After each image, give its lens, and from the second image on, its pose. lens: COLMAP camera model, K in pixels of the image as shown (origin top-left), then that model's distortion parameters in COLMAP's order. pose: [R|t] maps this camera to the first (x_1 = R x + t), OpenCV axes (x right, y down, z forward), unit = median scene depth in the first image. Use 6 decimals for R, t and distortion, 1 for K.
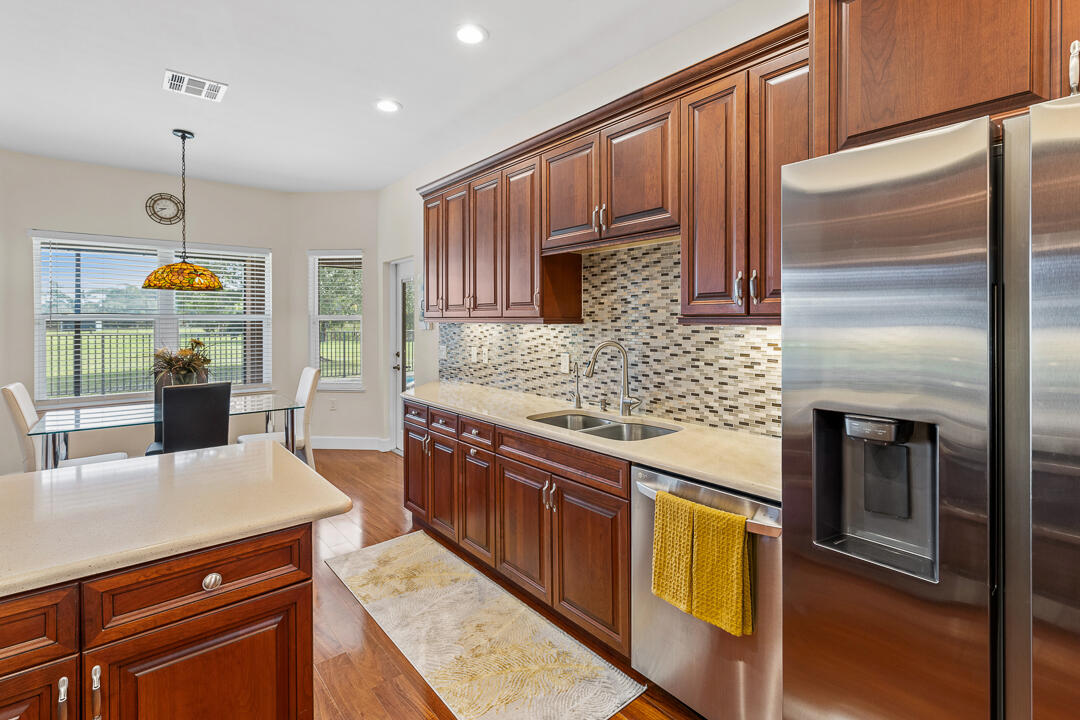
lens RADIAL K [[498.9, 0, 539.8], [0, 498.9, 322.3], [0, 0, 1]] dist [0.003427, -0.002070]
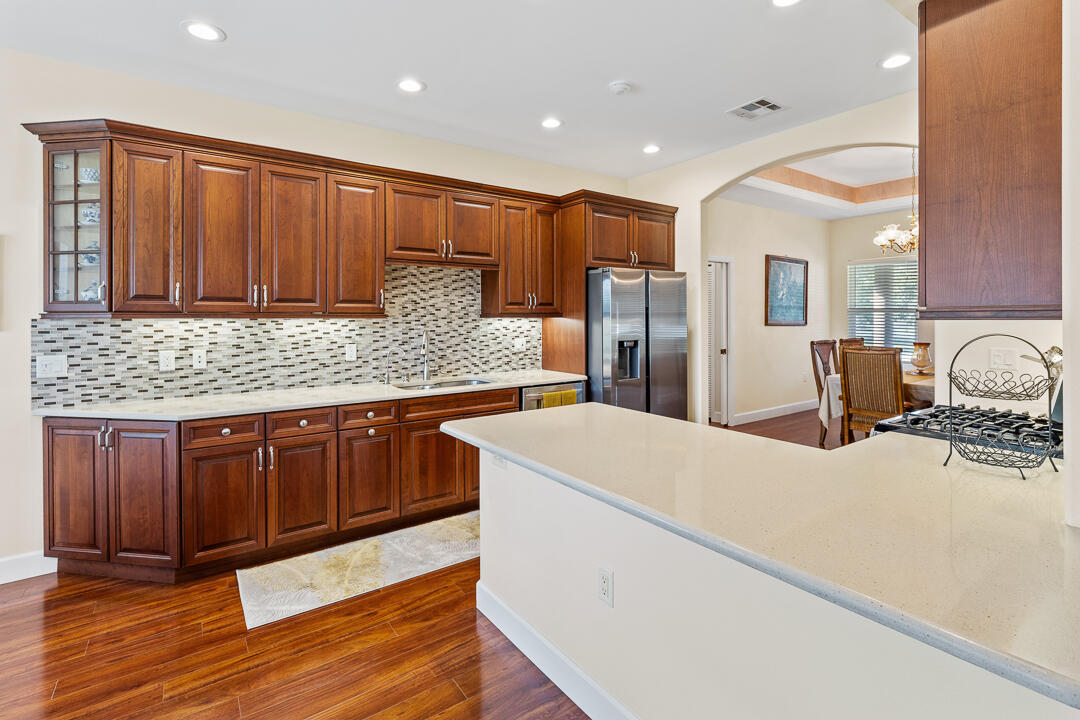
lens RADIAL K [[498.9, 0, 545.5], [0, 498.9, 318.2], [0, 0, 1]] dist [0.003427, -0.002070]
pose [[0.076292, -0.002763, 0.997082, -1.181721], [0.005254, 0.999983, 0.002369, 0.001639], [-0.997072, 0.005058, 0.076305, 0.498207]]
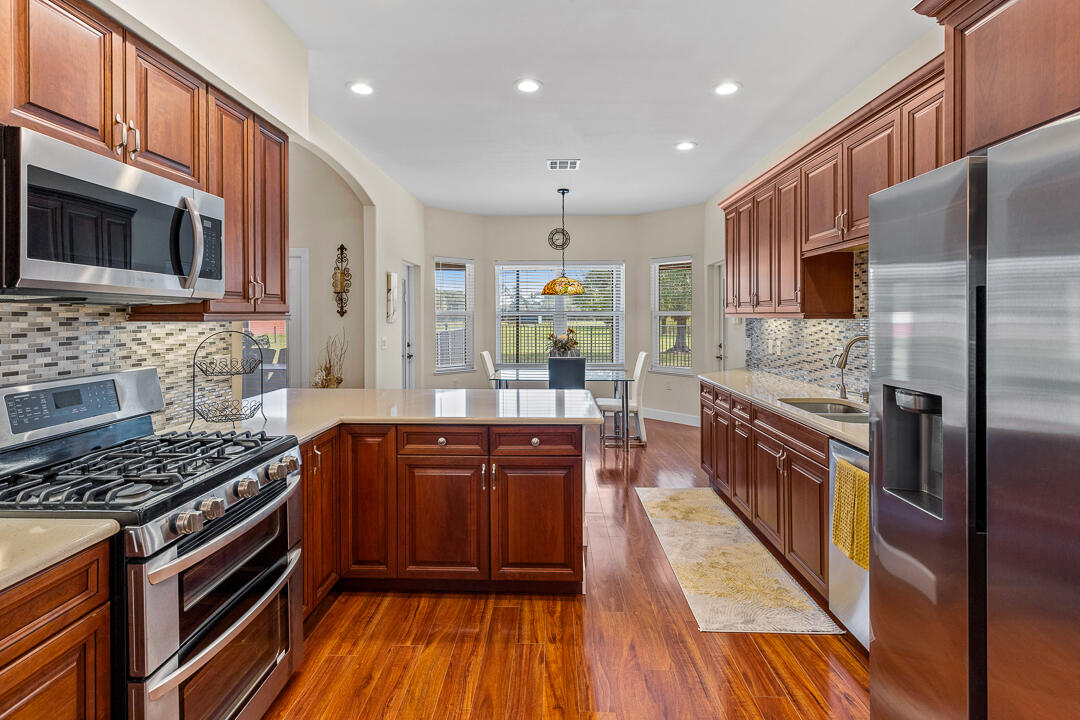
lens RADIAL K [[498.9, 0, 546.3], [0, 498.9, 319.6], [0, 0, 1]] dist [0.003427, -0.002070]
pose [[0.758463, 0.004144, -0.651702, 0.291132], [-0.000958, 0.999986, 0.005243, -0.000363], [0.651715, -0.003353, 0.758457, -0.217440]]
